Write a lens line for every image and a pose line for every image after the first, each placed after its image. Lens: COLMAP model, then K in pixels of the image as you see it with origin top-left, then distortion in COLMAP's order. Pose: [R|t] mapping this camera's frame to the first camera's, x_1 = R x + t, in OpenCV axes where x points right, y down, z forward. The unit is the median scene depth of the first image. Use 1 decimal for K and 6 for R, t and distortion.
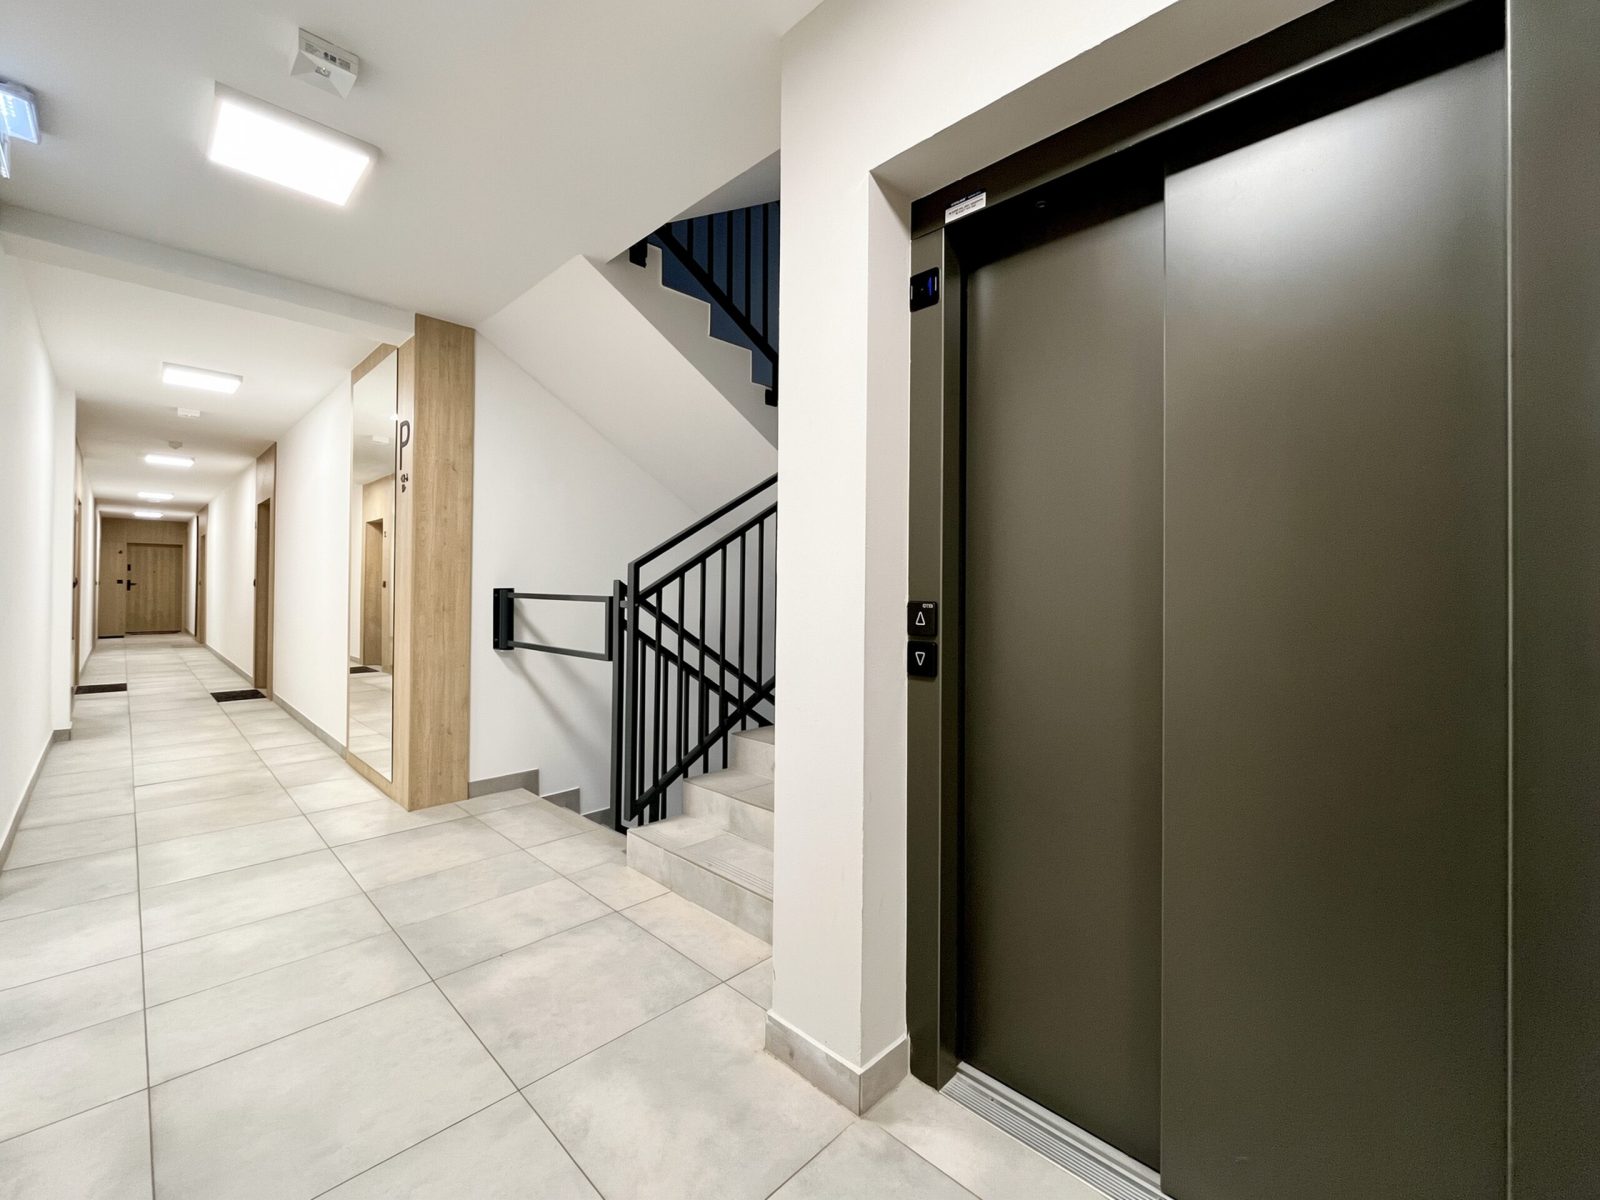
lens RADIAL K [[673.4, 0, 800.0], [0, 673.4, 600.0], [0, 0, 1]] dist [-0.016795, -0.000307]
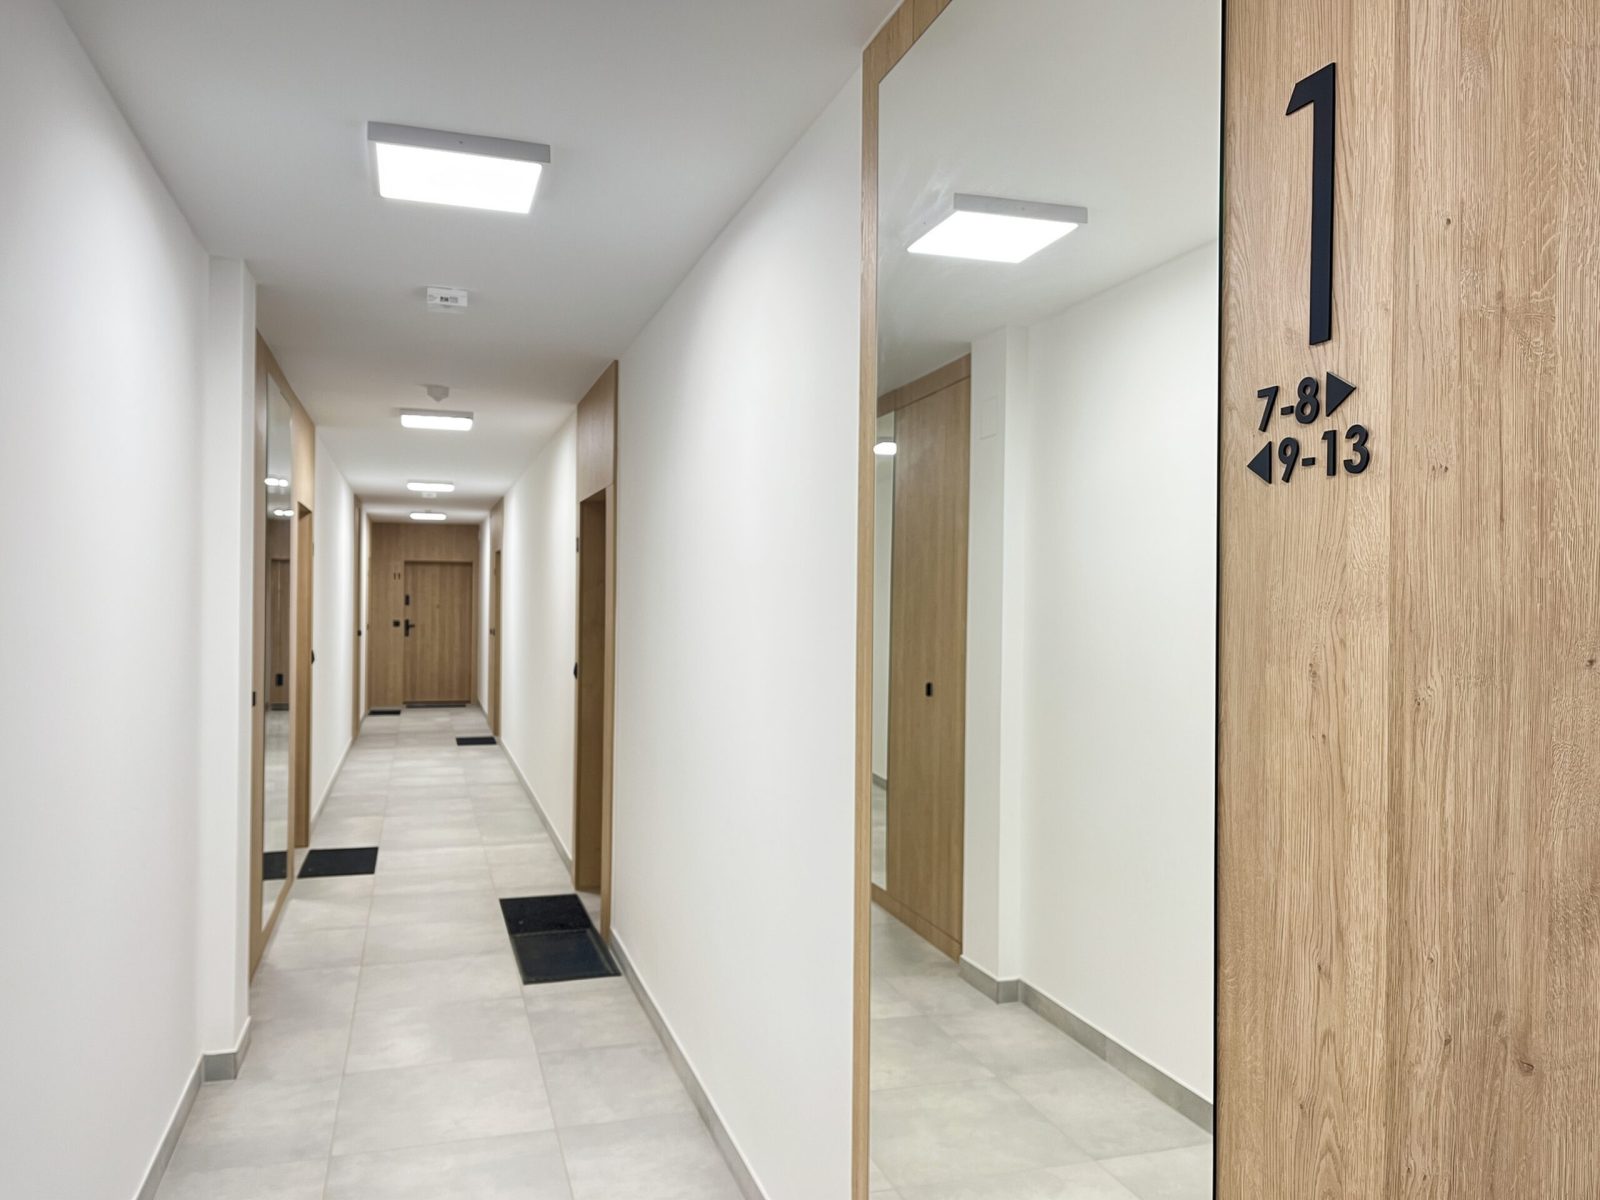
lens RADIAL K [[1176.8, 0, 800.0], [0, 1176.8, 600.0], [0, 0, 1]] dist [0.003836, 0.000177]
pose [[0.882736, -0.006230, -0.469827, -0.203197], [0.000407, 0.999922, -0.012494, -0.044851], [0.469868, 0.010837, 0.882670, 0.239763]]
